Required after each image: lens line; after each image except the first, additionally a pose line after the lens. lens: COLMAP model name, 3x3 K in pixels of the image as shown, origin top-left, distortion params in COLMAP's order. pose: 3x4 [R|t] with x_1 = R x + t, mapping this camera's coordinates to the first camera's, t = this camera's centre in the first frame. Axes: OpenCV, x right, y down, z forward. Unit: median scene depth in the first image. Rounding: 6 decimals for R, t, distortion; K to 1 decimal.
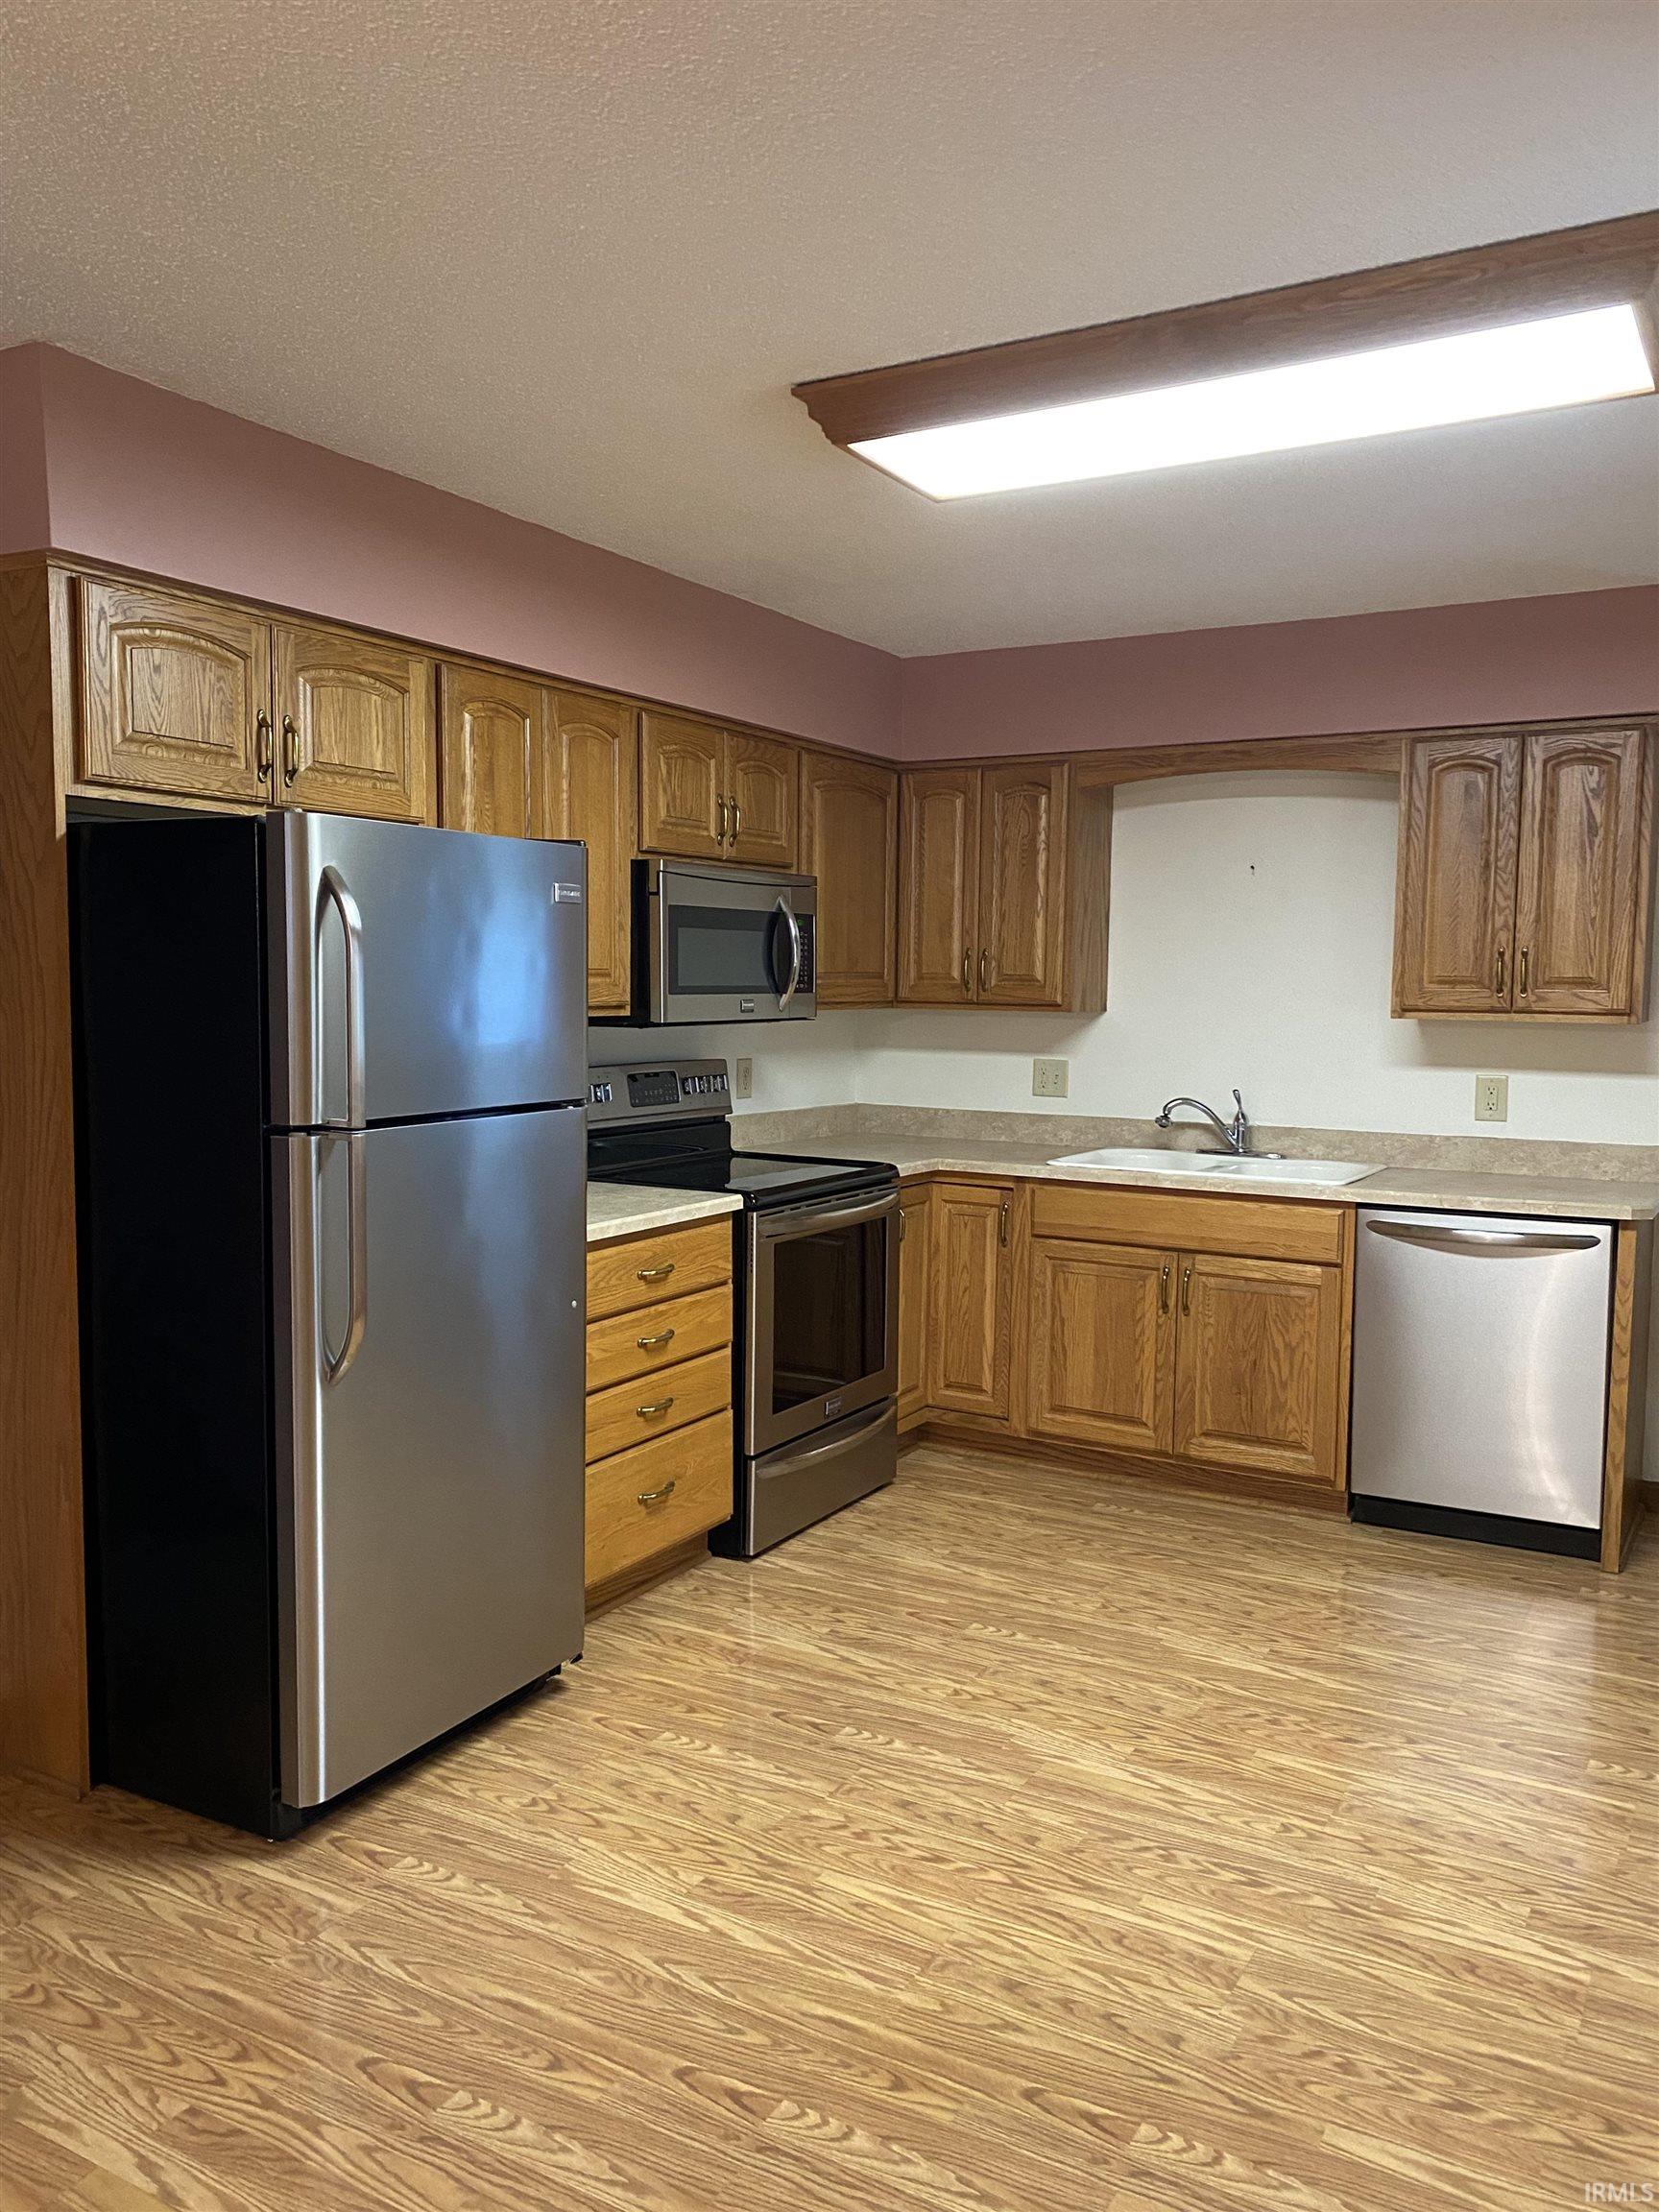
lens RADIAL K [[1682.5, 0, 850.5], [0, 1682.5, 1103.7], [0, 0, 1]] dist [0.020433, -0.002254]
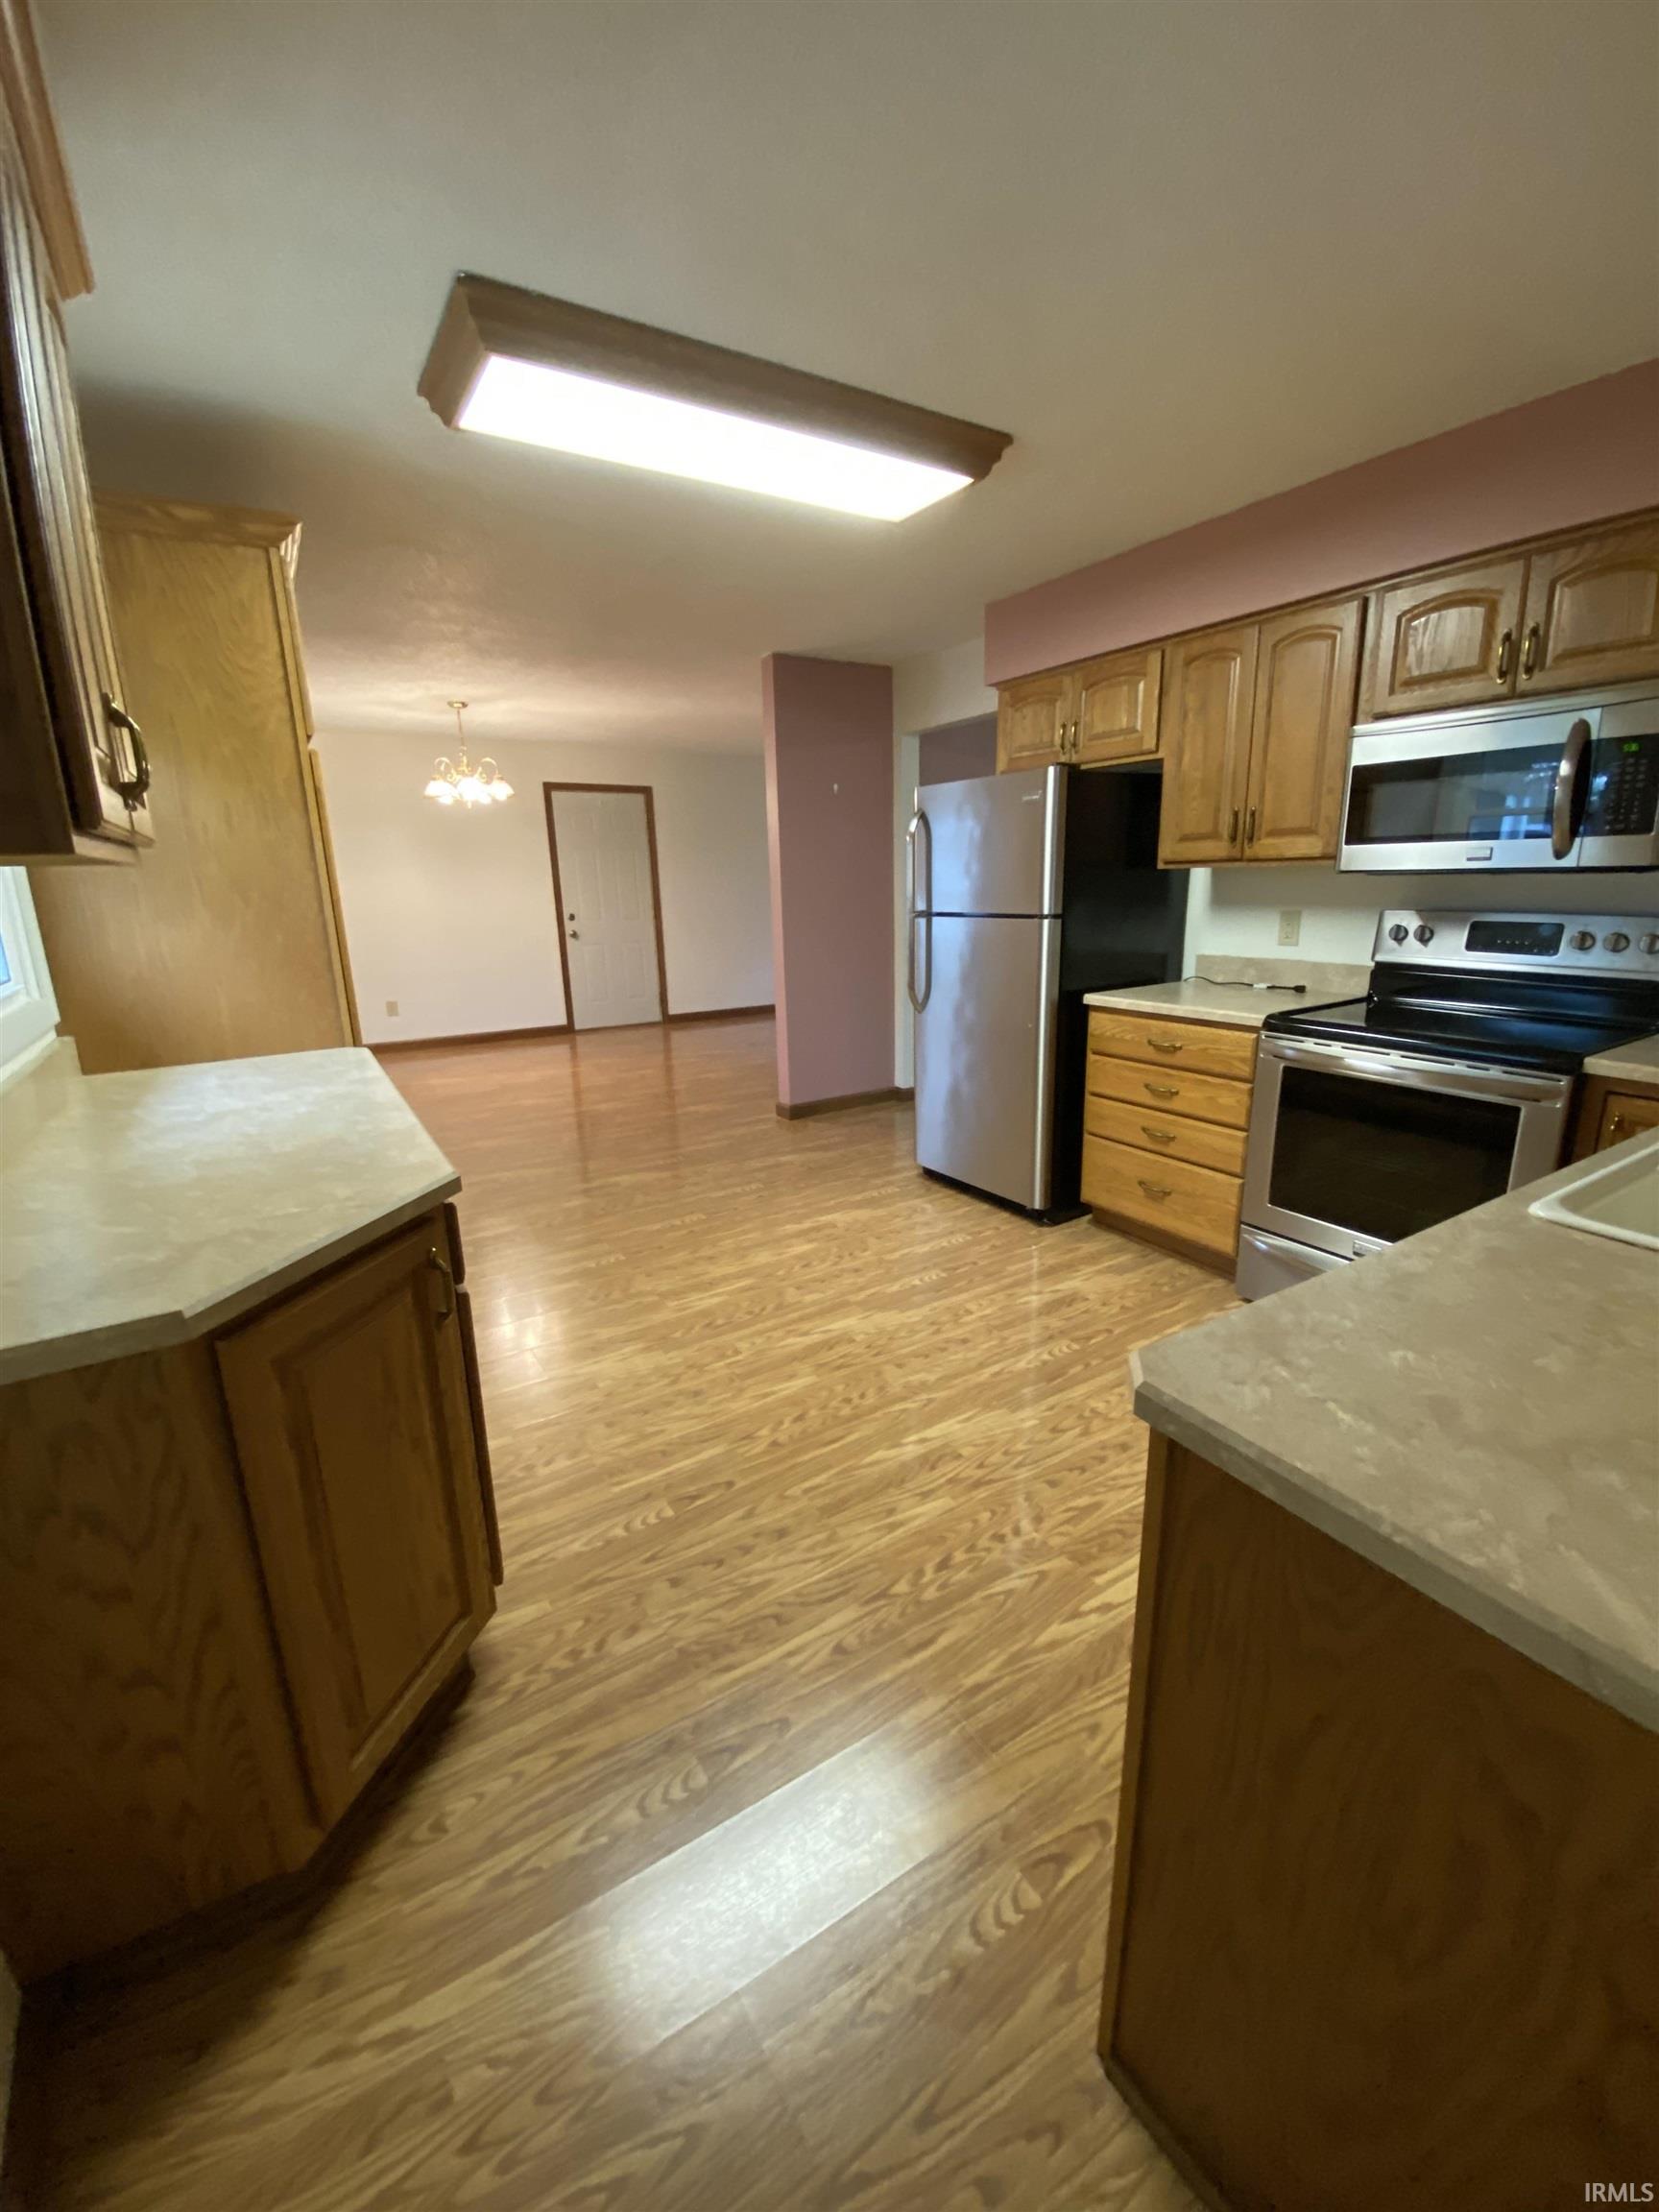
lens RADIAL K [[879.6, 0, 838.2], [0, 879.6, 1119.4], [0, 0, 1]] dist [0.001183, -0.000021]
pose [[-0.466126, 0.234031, -0.853203, 0.804012], [-0.052029, 0.955458, 0.290504, -0.056022], [0.883187, 0.179803, -0.433187, 1.257085]]
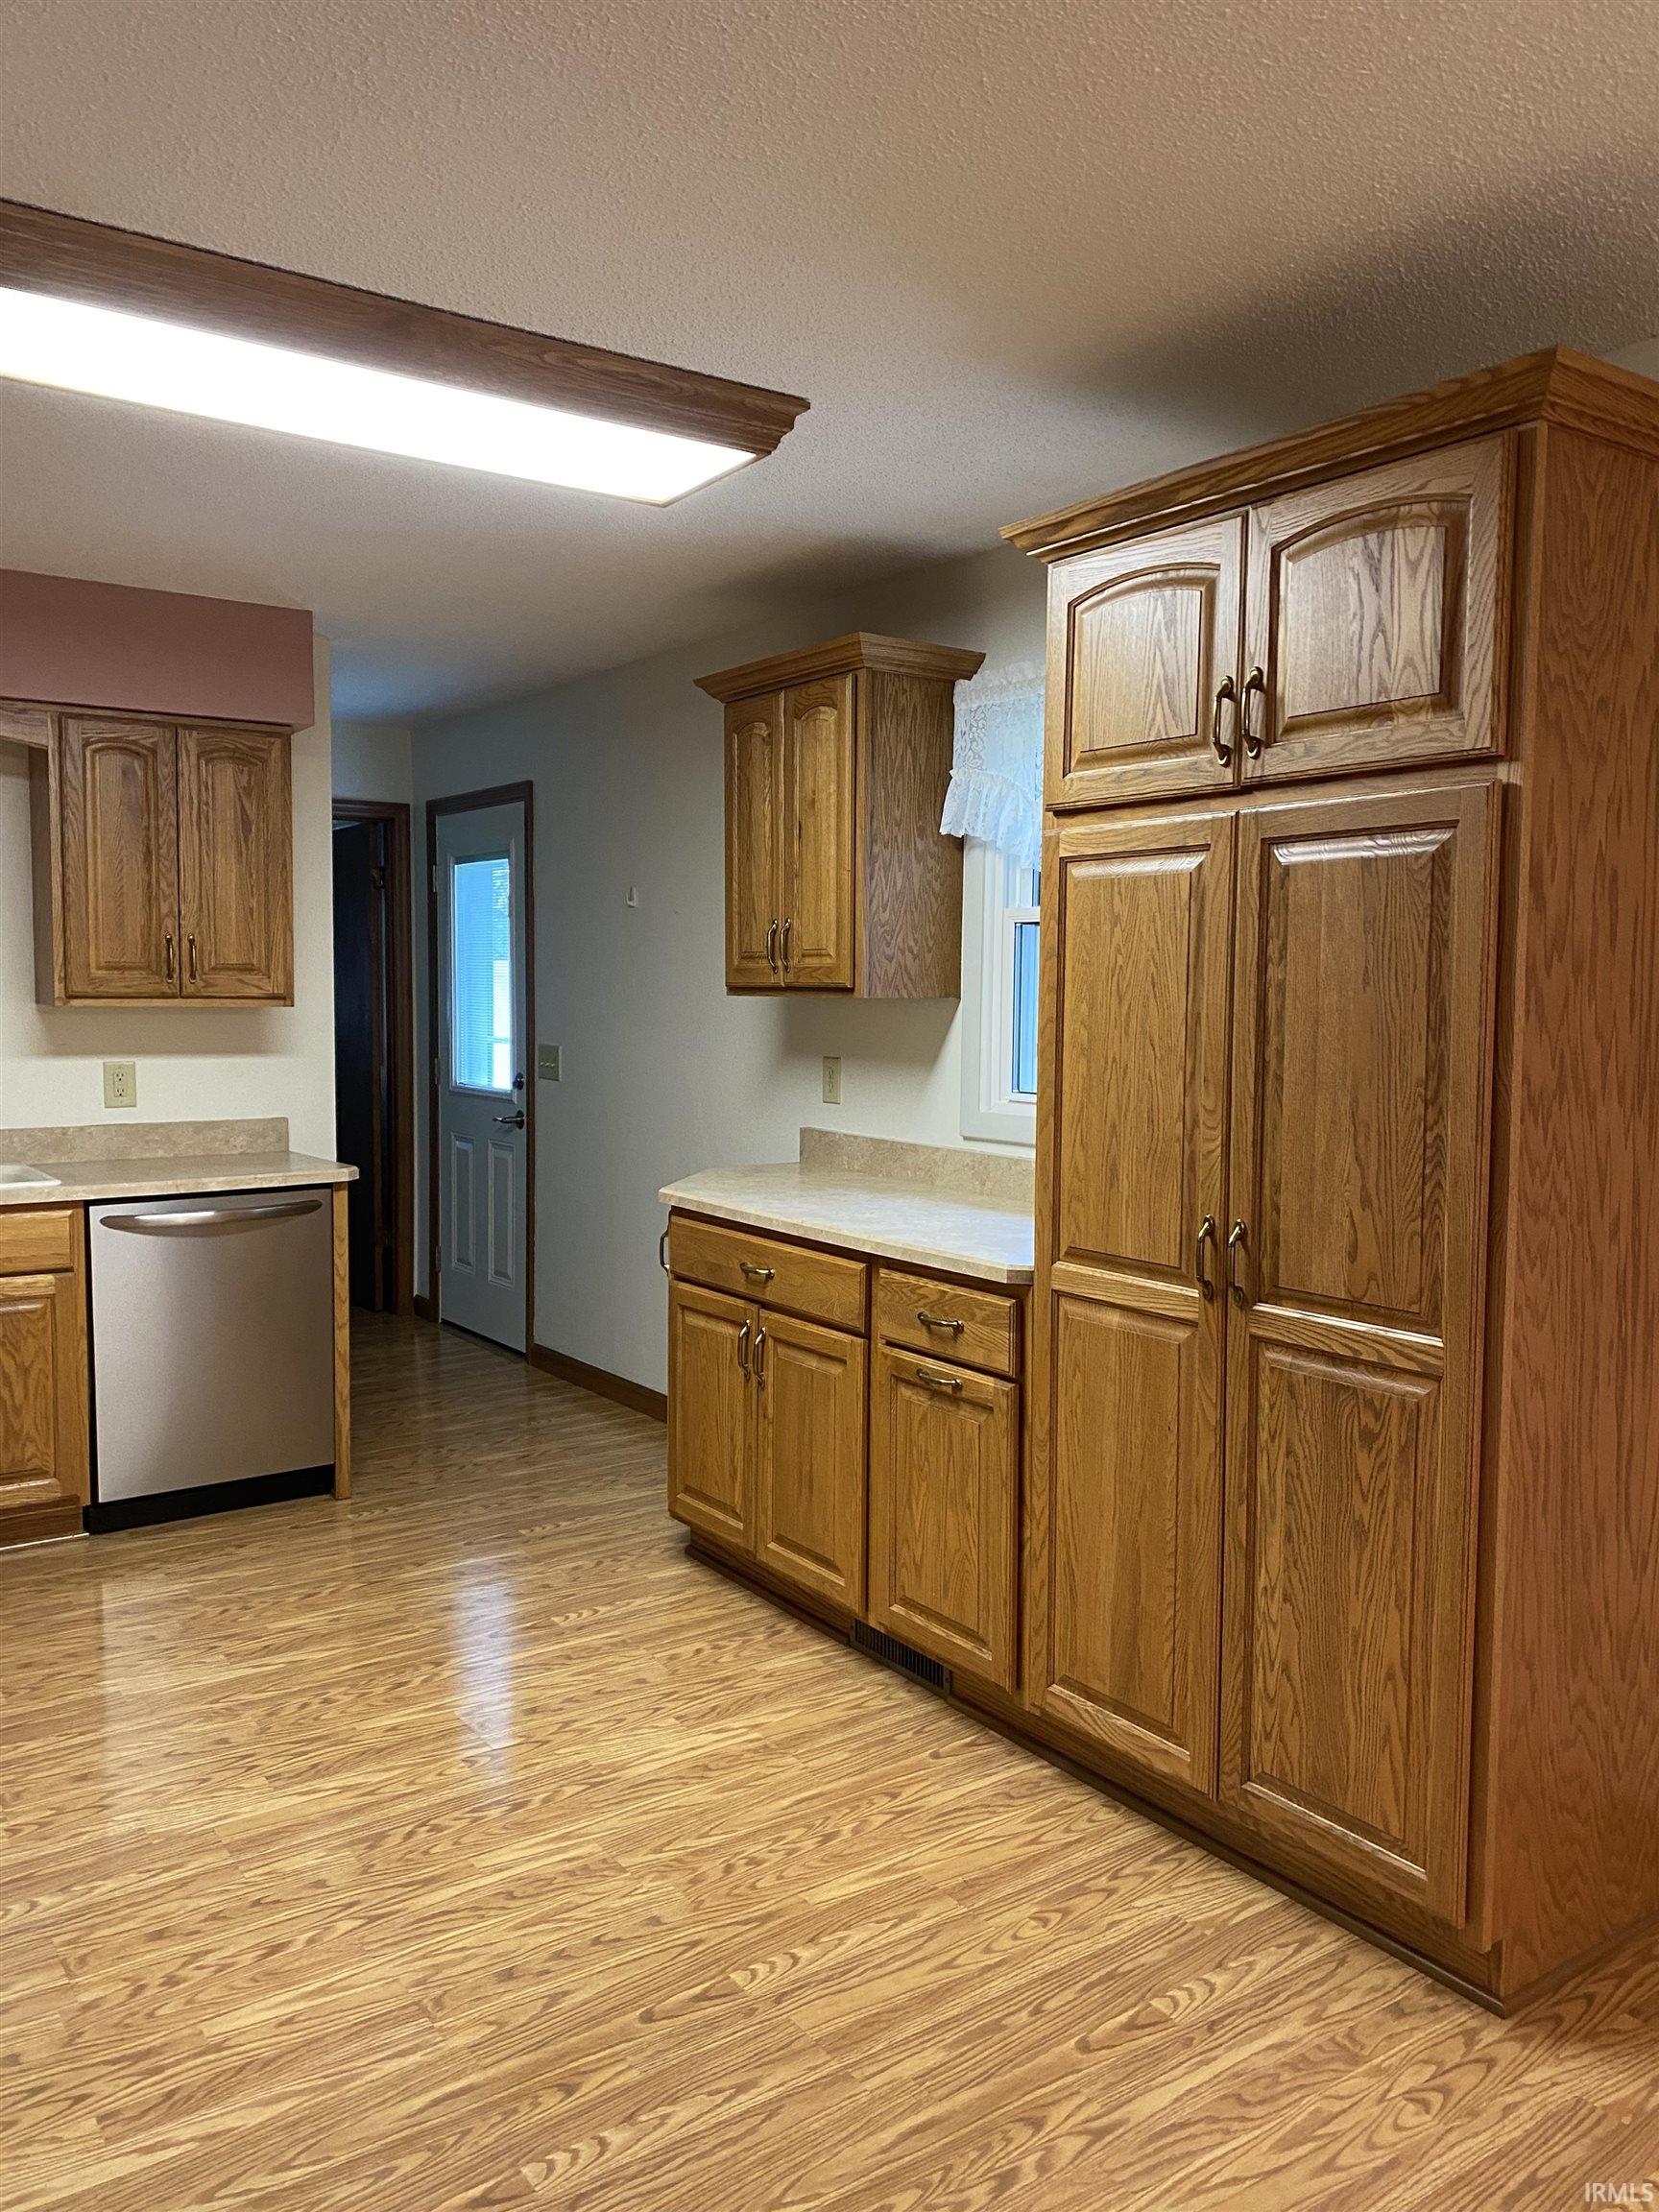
lens RADIAL K [[1682.5, 0, 840.2], [0, 1682.5, 1111.0], [0, 0, 1]] dist [0.020433, -0.002254]
pose [[0.425876, -0.074917, 0.901675, -0.502173], [0.063610, 0.996579, 0.052758, -0.019577], [-0.902543, 0.034887, 0.429185, 0.277149]]
